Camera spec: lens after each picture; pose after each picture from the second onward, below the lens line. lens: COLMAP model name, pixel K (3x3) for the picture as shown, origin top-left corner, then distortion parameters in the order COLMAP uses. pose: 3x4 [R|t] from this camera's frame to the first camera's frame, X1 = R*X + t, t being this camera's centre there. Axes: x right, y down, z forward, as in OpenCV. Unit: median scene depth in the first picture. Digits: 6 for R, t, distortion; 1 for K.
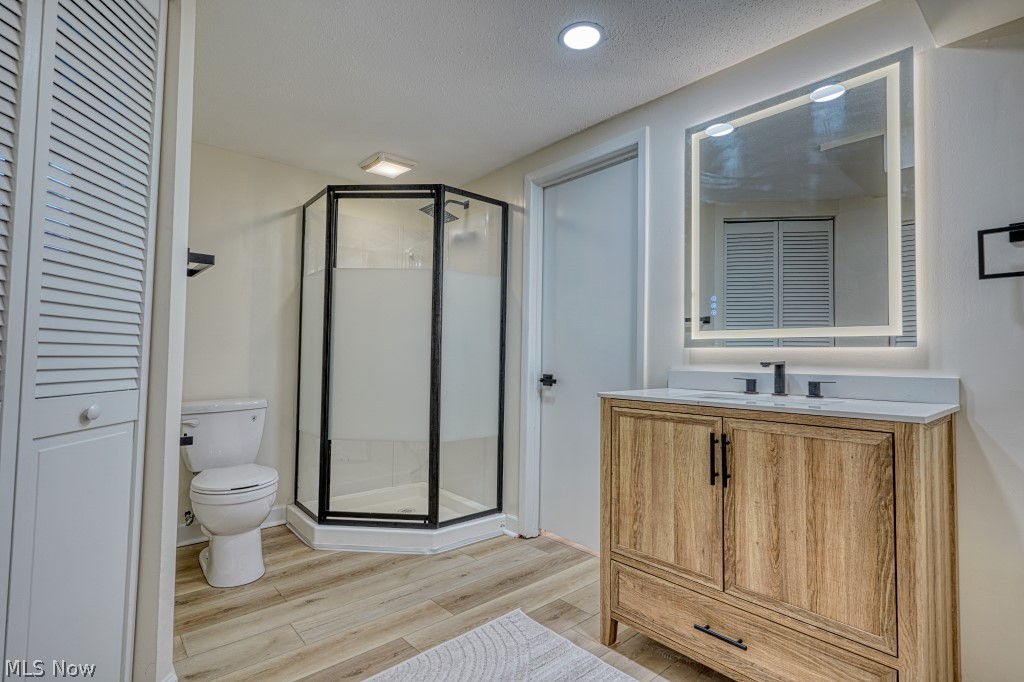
lens RADIAL K [[490.6, 0, 515.4], [0, 490.6, 339.5], [0, 0, 1]] dist [-0.010224, 0.005399]
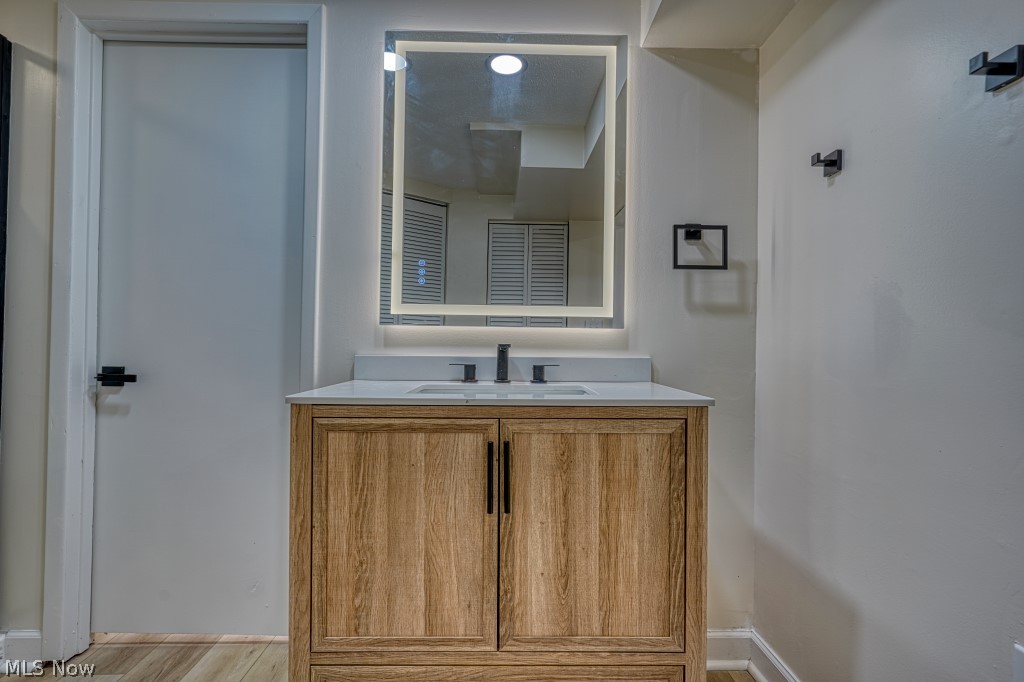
lens RADIAL K [[490.6, 0, 508.9], [0, 490.6, 339.9], [0, 0, 1]] dist [-0.010224, 0.005399]
pose [[0.652233, 0.001312, 0.758017, -0.120965], [-0.030349, 0.999242, 0.024384, 0.019933], [-0.757411, -0.038909, 0.651778, 0.477478]]
